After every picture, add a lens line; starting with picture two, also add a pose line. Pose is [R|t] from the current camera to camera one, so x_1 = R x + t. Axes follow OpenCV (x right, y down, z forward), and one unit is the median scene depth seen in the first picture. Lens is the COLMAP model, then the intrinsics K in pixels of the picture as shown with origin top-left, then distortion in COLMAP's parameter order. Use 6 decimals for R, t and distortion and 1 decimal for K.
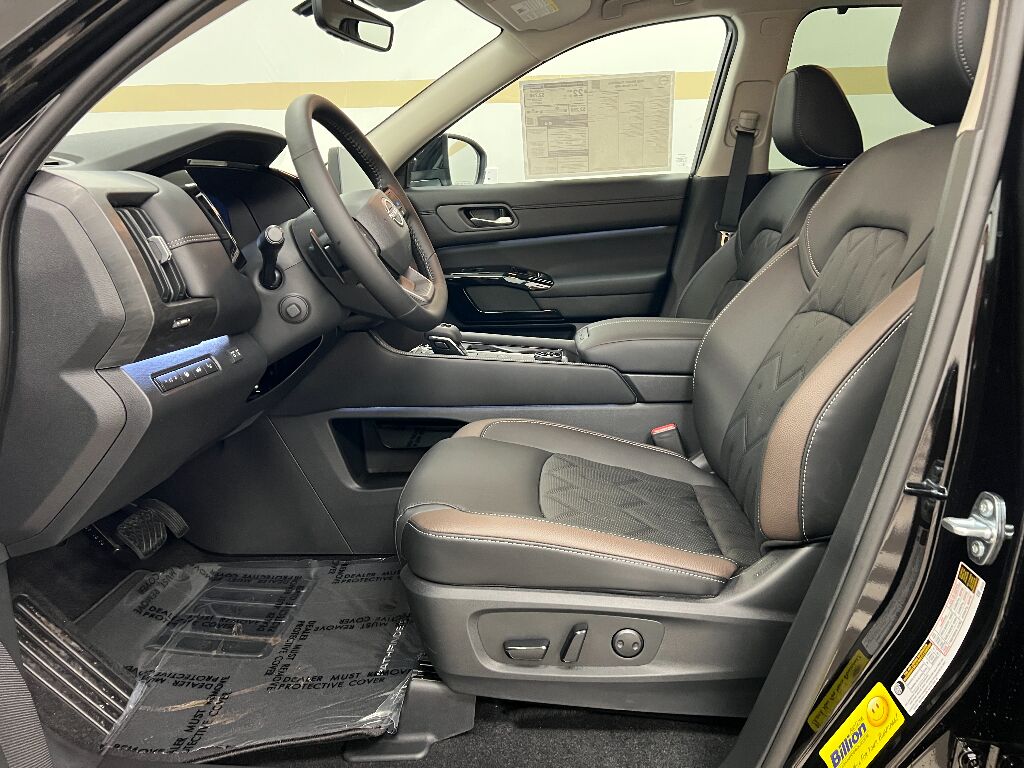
lens RADIAL K [[774.5, 0, 512.0], [0, 774.5, 384.0], [0, 0, 1]] dist [0.003448, -0.000151]
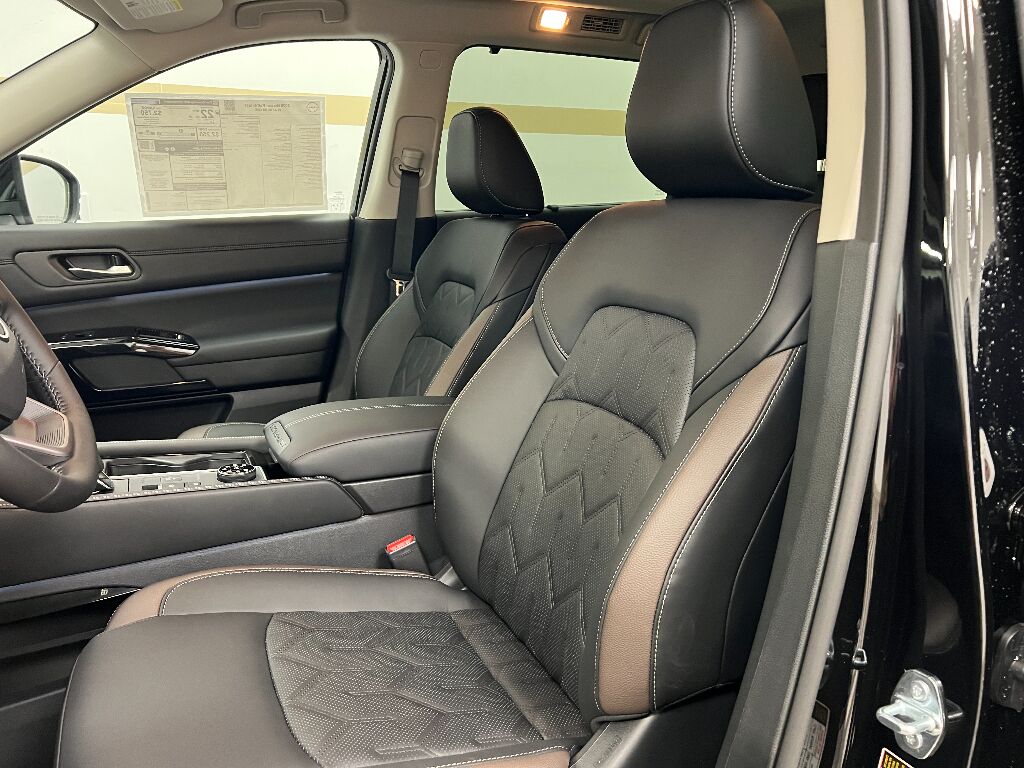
lens RADIAL K [[769.2, 0, 516.7], [0, 769.2, 386.6], [0, 0, 1]] dist [0.075040, -0.085596]
pose [[0.877187, -0.095421, 0.470572, -0.043638], [0.101681, 0.994743, 0.012167, -0.070507], [-0.469259, 0.037175, 0.882278, 0.142235]]
